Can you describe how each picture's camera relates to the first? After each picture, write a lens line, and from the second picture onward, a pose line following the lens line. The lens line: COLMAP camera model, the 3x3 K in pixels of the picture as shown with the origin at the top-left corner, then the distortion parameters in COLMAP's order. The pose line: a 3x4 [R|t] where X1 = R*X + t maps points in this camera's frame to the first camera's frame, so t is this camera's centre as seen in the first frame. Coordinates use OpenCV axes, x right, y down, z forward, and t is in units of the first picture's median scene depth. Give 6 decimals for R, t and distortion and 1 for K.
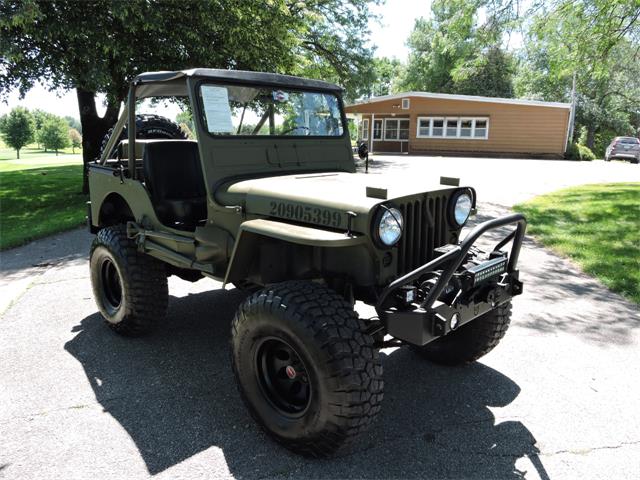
lens RADIAL K [[501.8, 0, 322.6], [0, 501.8, 238.3], [0, 0, 1]] dist [0.002443, -0.010174]
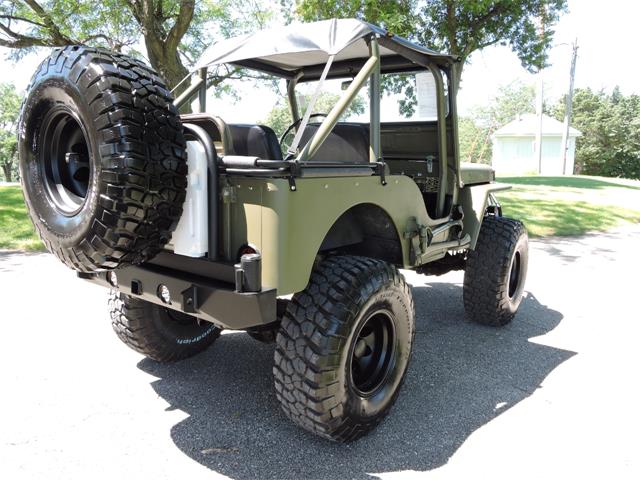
lens RADIAL K [[501.8, 0, 322.6], [0, 501.8, 238.3], [0, 0, 1]] dist [0.002443, -0.010174]
pose [[-0.131846, -0.176834, 0.975370, -1.302885], [0.191101, 0.960968, 0.200055, -0.233776], [-0.972675, 0.212771, -0.092906, 1.441749]]
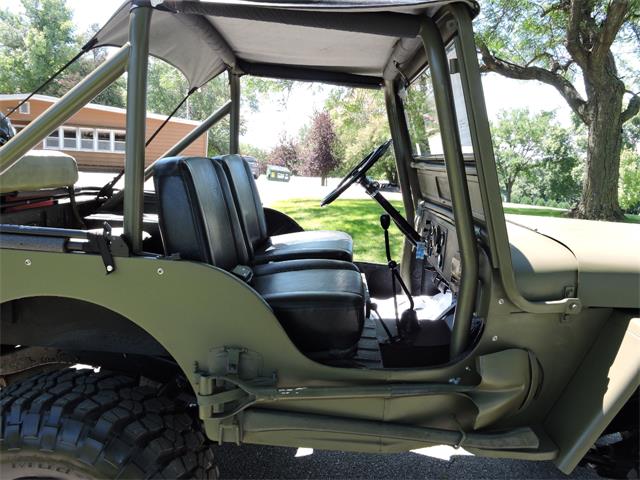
lens RADIAL K [[501.8, 0, 322.6], [0, 501.8, 238.3], [0, 0, 1]] dist [0.002443, -0.010174]
pose [[0.722906, -0.084076, 0.685812, -0.667728], [0.102847, 0.994605, 0.013522, -0.151517], [-0.683249, 0.060758, 0.727653, 0.790916]]
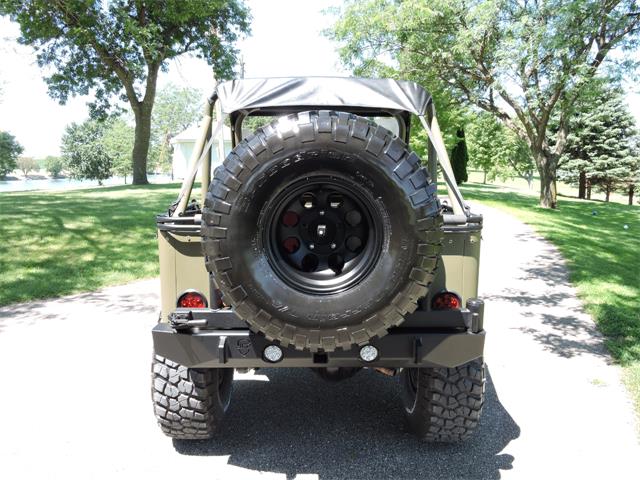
lens RADIAL K [[501.8, 0, 322.6], [0, 501.8, 238.3], [0, 0, 1]] dist [0.002443, -0.010174]
pose [[-0.717426, -0.125161, 0.685299, -1.011888], [0.130519, 0.942158, 0.308711, -0.446011], [-0.684299, 0.310922, -0.659593, 2.084536]]
